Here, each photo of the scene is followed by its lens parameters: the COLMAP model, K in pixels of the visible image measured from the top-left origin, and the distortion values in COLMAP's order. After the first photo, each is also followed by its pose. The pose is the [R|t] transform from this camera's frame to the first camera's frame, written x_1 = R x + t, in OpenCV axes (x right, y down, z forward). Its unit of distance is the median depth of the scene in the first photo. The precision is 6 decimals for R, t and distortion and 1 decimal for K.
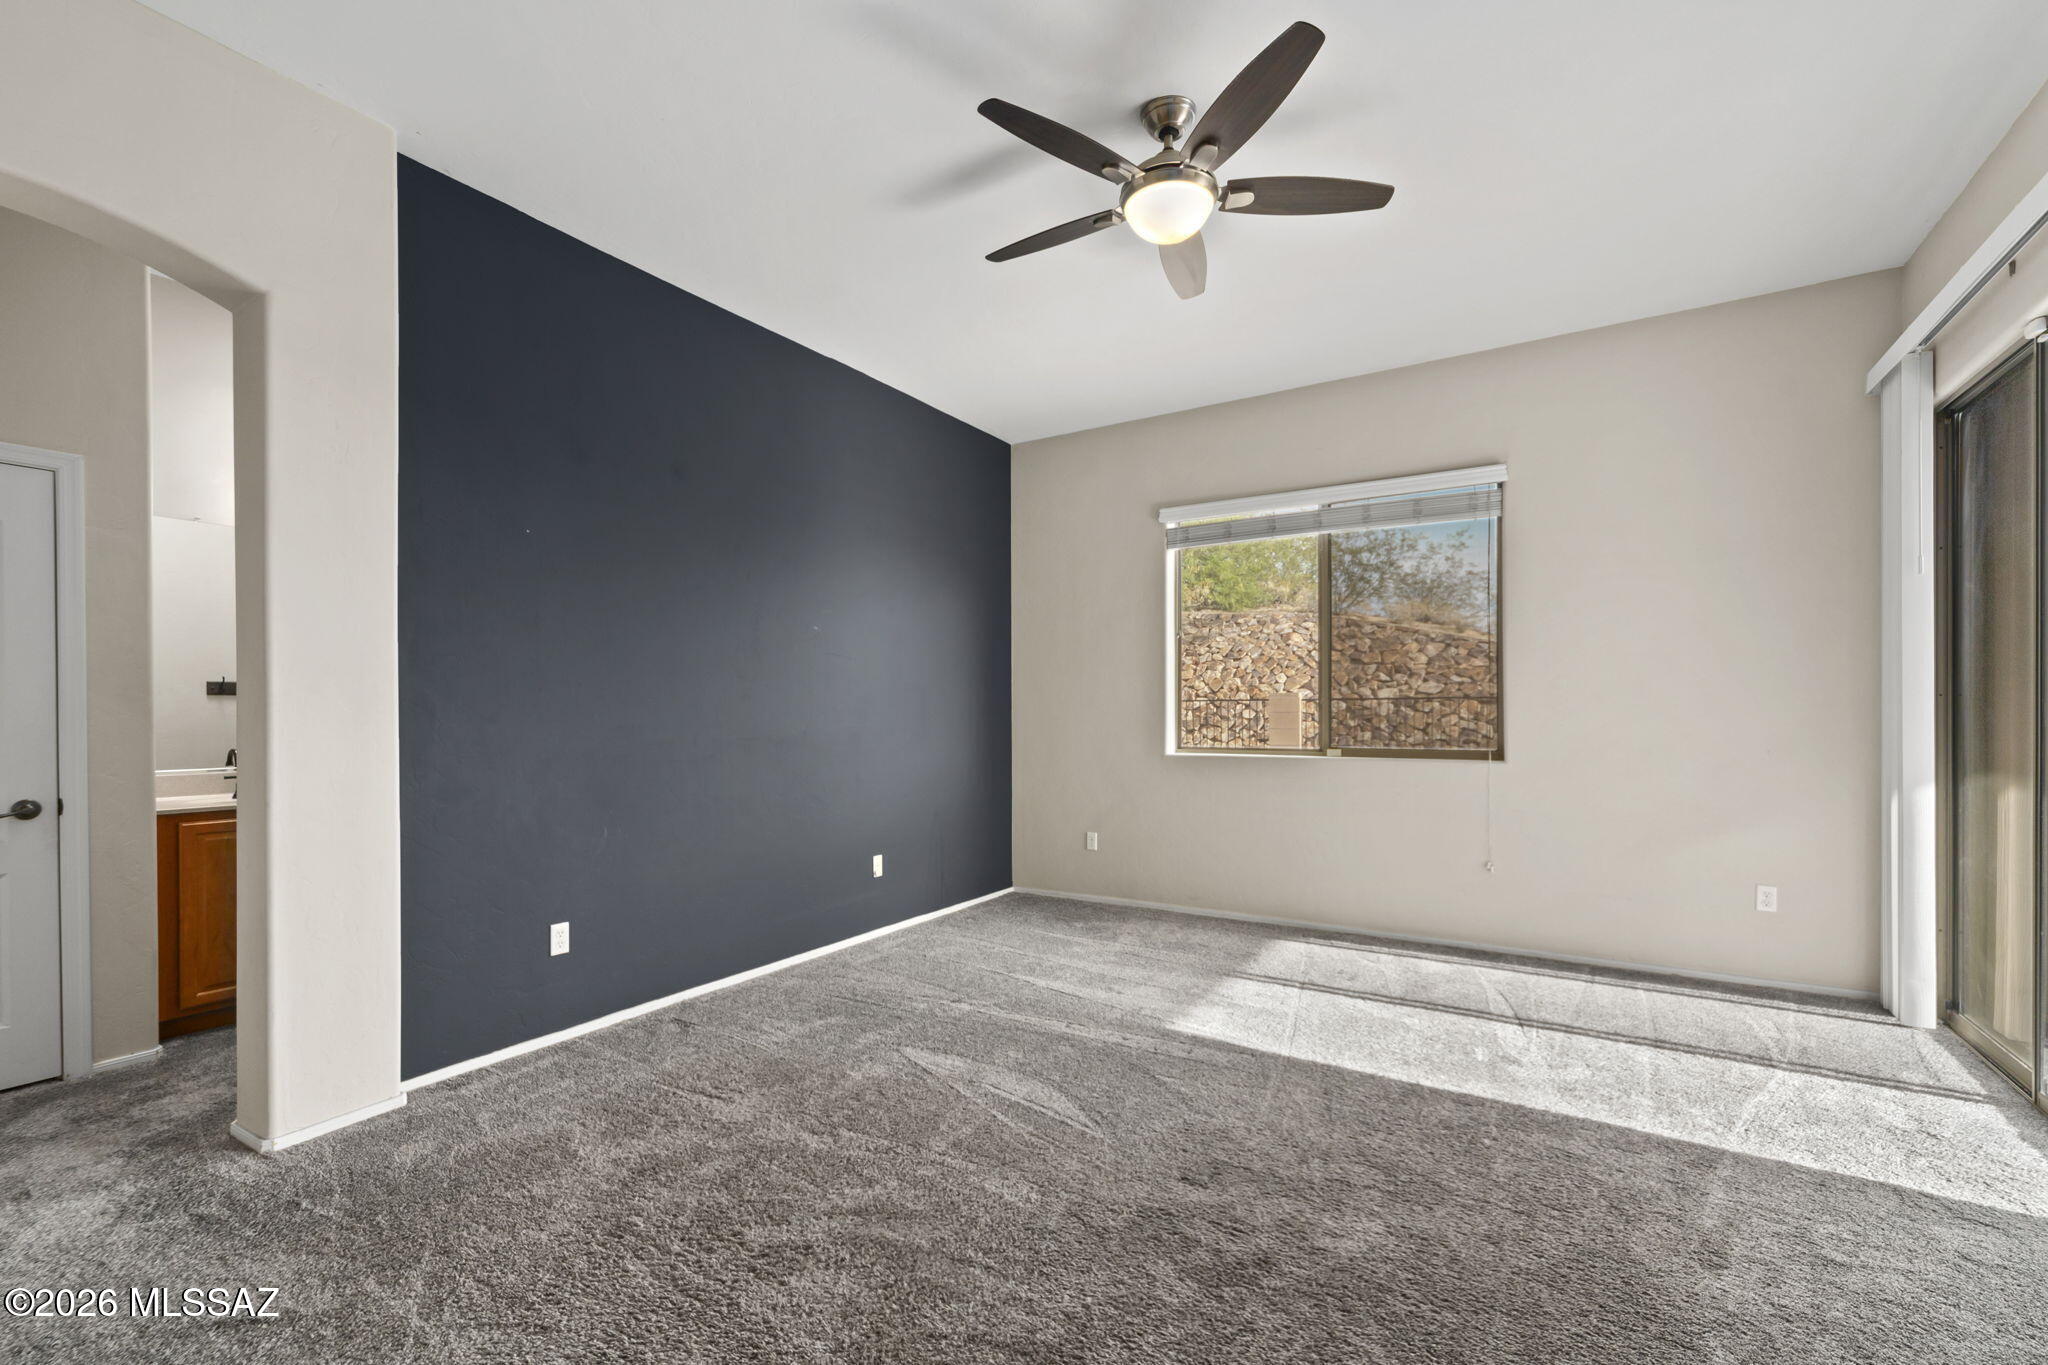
lens RADIAL K [[895.0, 0, 1010.7], [0, 895.0, 688.9], [0, 0, 1]] dist [-0.000417, -0.000267]
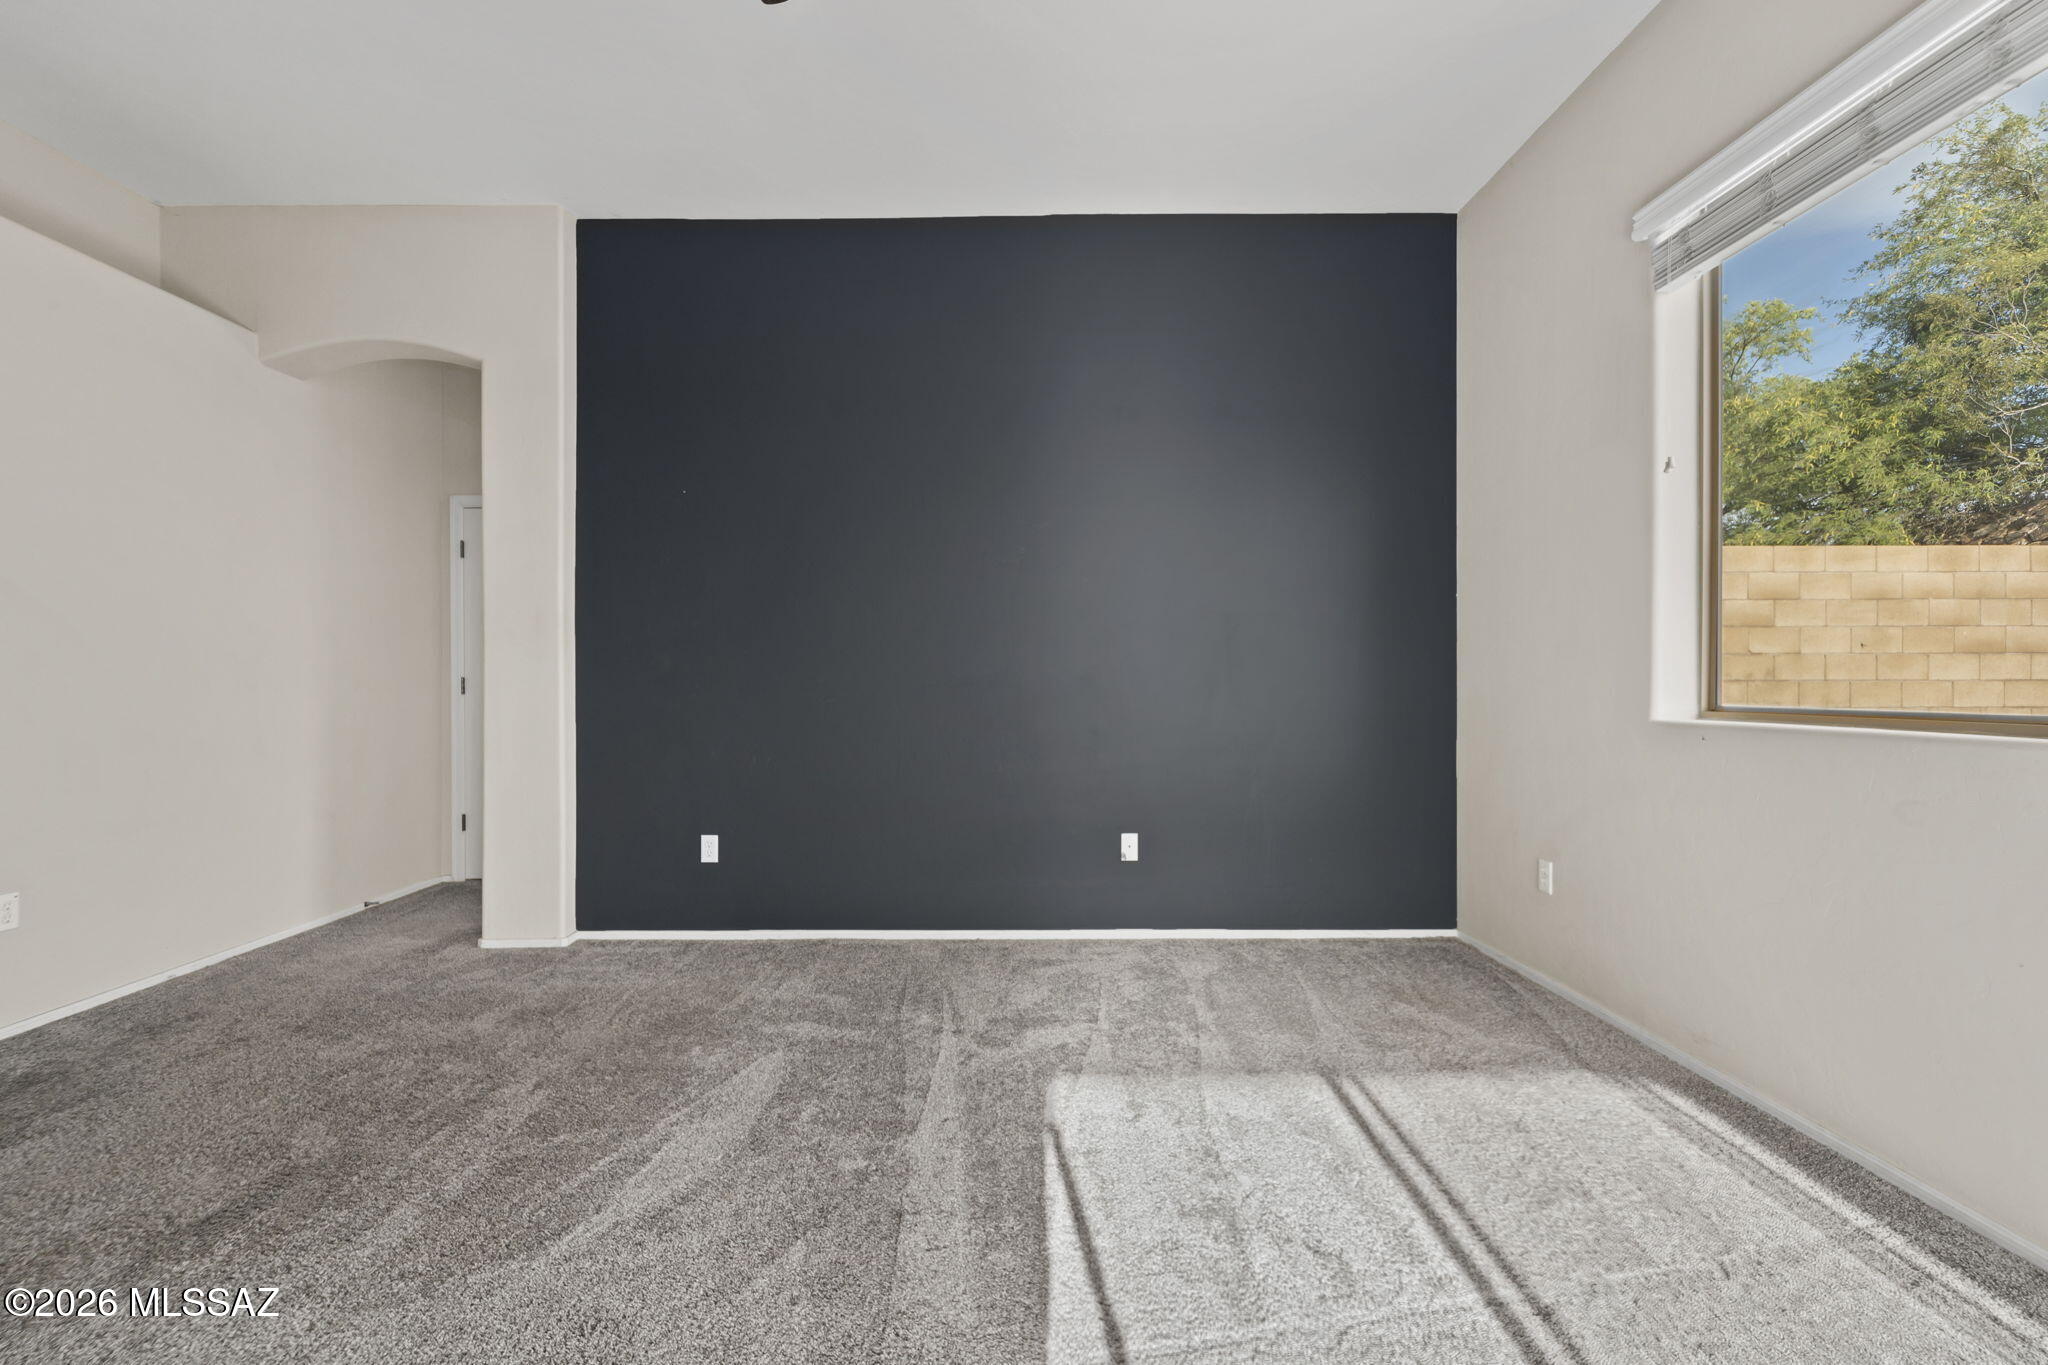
lens RADIAL K [[895.0, 0, 1020.6], [0, 895.0, 670.4], [0, 0, 1]] dist [-0.000417, -0.000267]
pose [[0.519623, -0.011207, -0.854322, 0.660499], [0.022361, 0.999750, 0.000486, 0.062377], [0.854103, -0.019356, 0.519744, 0.749019]]
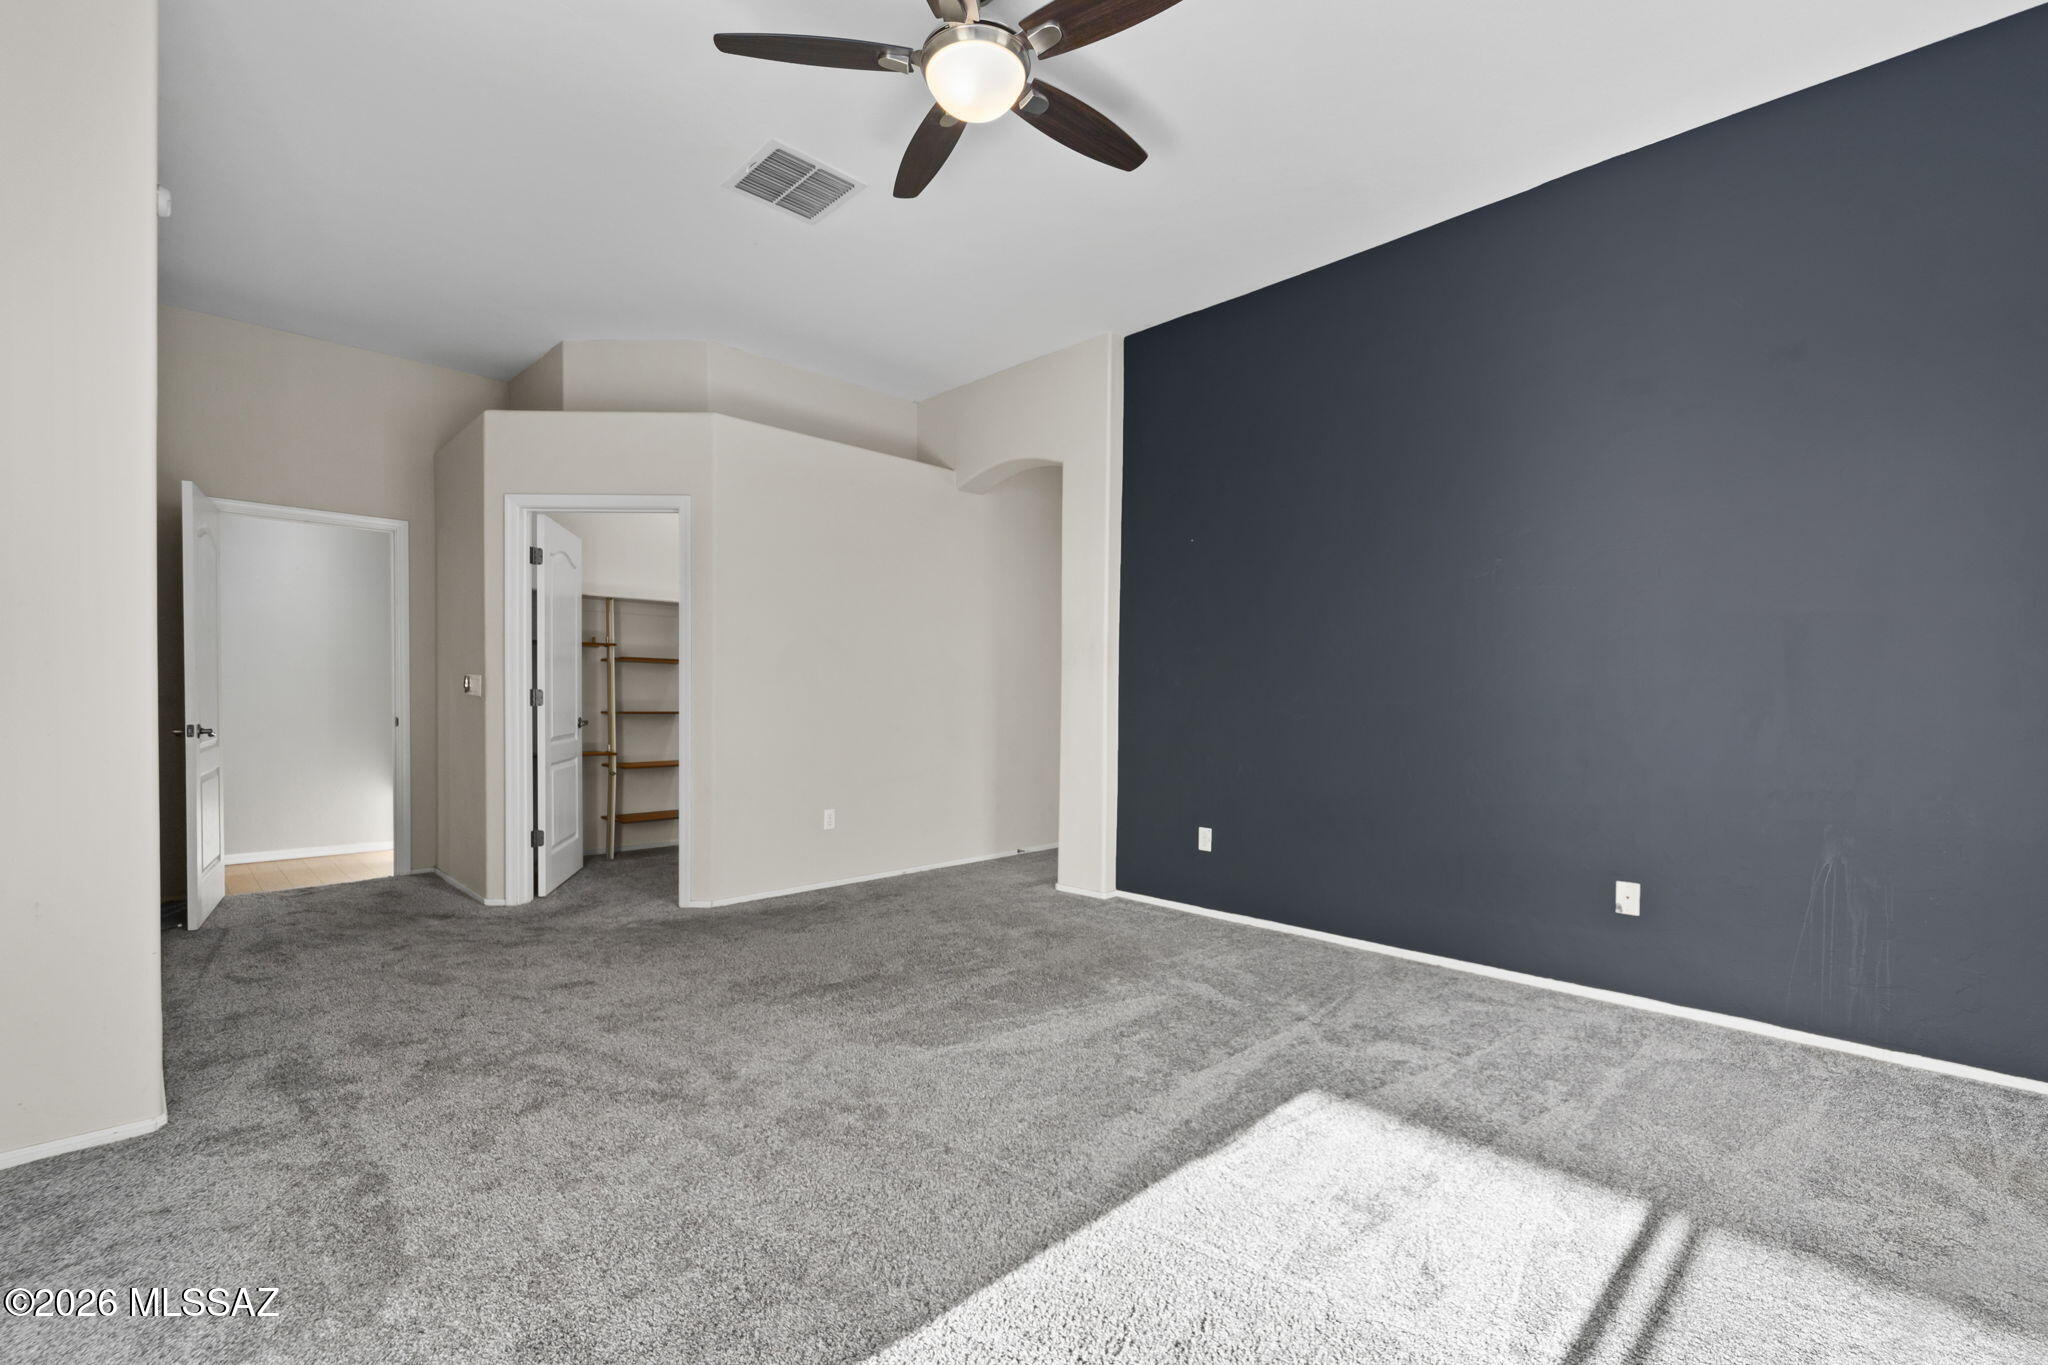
lens RADIAL K [[895.0, 0, 1008.4], [0, 895.0, 701.1], [0, 0, 1]] dist [-0.000417, -0.000267]
pose [[-0.254069, 0.004376, -0.967176, 0.862455], [0.016273, 0.999868, 0.000249, 0.066224], [0.967049, -0.015676, -0.254107, 1.053236]]
